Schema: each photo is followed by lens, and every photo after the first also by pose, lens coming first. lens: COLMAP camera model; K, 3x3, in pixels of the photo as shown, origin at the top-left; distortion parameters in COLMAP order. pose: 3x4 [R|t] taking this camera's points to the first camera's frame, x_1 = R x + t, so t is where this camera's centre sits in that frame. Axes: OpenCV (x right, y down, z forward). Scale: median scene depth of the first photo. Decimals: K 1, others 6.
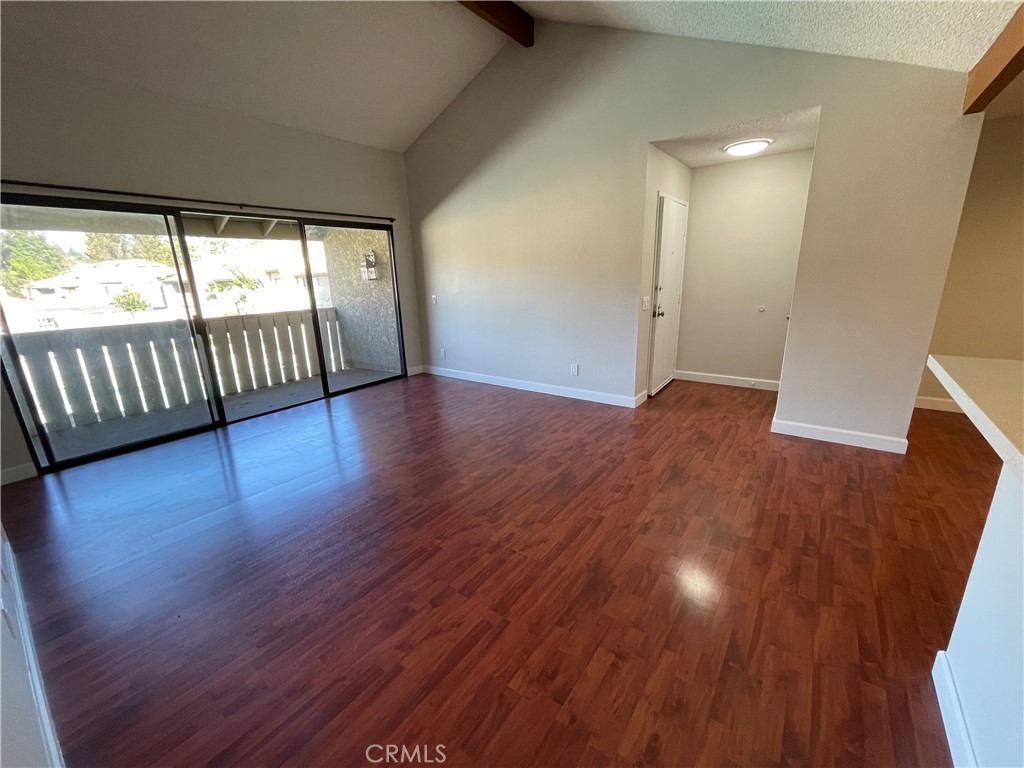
lens RADIAL K [[413.1, 0, 484.0], [0, 413.1, 401.8], [0, 0, 1]] dist [0.004854, 0.001882]
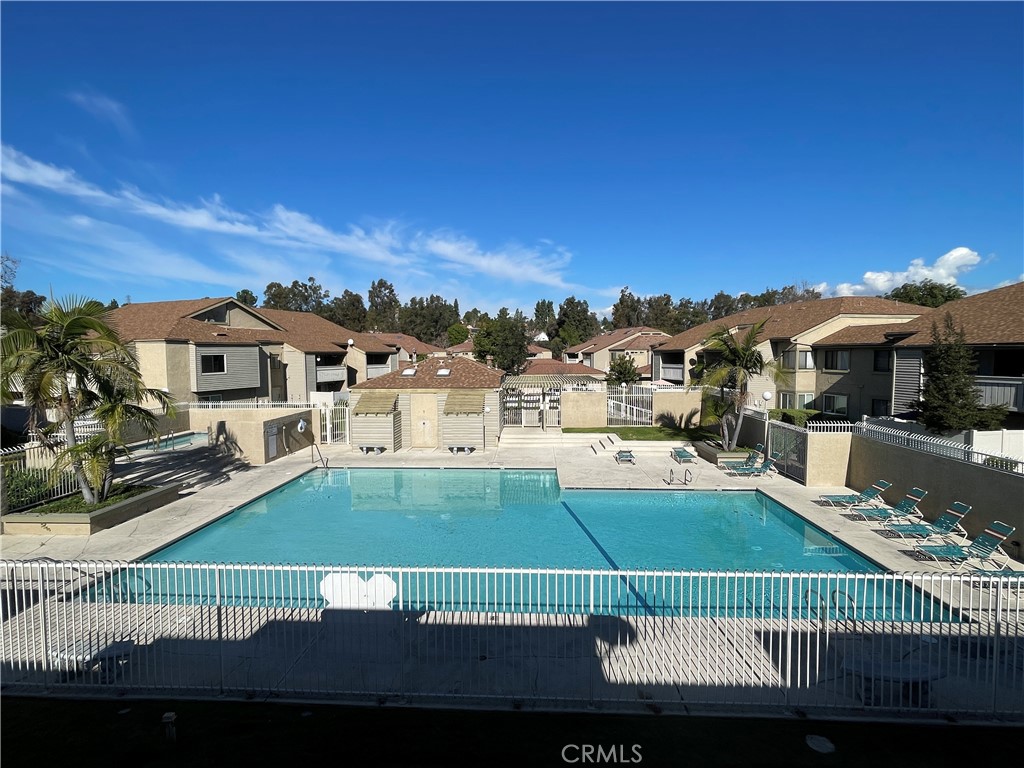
lens RADIAL K [[519.2, 0, 520.0], [0, 519.2, 384.5], [0, 0, 1]] dist [0.010123, 0.001355]
pose [[0.596974, 0.079813, -0.798281, -0.052404], [-0.249001, 0.964332, -0.089794, -0.039568], [0.762641, 0.252378, 0.595554, 0.112979]]
